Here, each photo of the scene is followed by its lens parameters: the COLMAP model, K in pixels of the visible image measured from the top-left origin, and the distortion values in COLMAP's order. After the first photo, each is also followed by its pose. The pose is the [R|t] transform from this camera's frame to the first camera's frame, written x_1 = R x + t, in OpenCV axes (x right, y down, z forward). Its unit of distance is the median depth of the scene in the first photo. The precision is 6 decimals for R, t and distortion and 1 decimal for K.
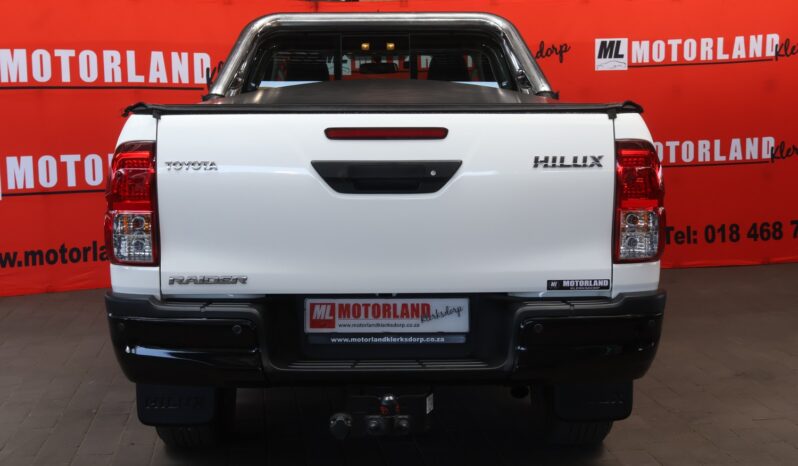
lens RADIAL K [[1173.9, 0, 399.0], [0, 1173.9, 233.0], [0, 0, 1]] dist [-0.039642, -0.083372]
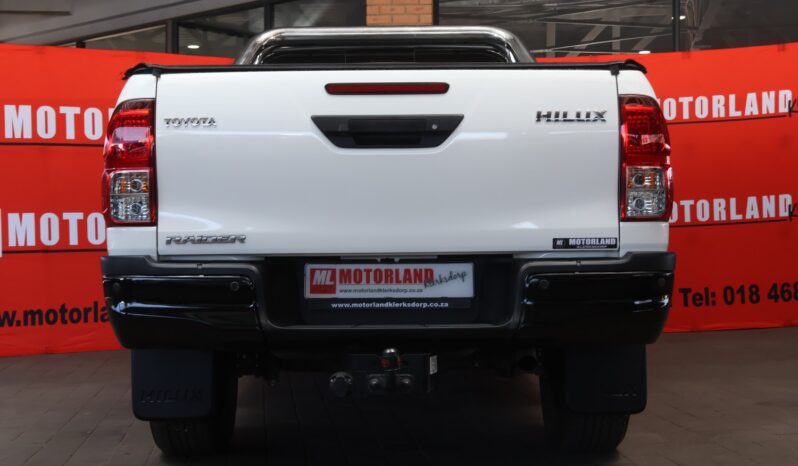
lens RADIAL K [[1207.1, 0, 399.0], [0, 1207.1, 233.0], [0, 0, 1]] dist [-0.038340, -0.063365]
pose [[0.999908, -0.006775, -0.011775, 0.009754], [0.005319, 0.992811, -0.119576, 0.146999], [0.012500, 0.119502, 0.992755, 0.001389]]
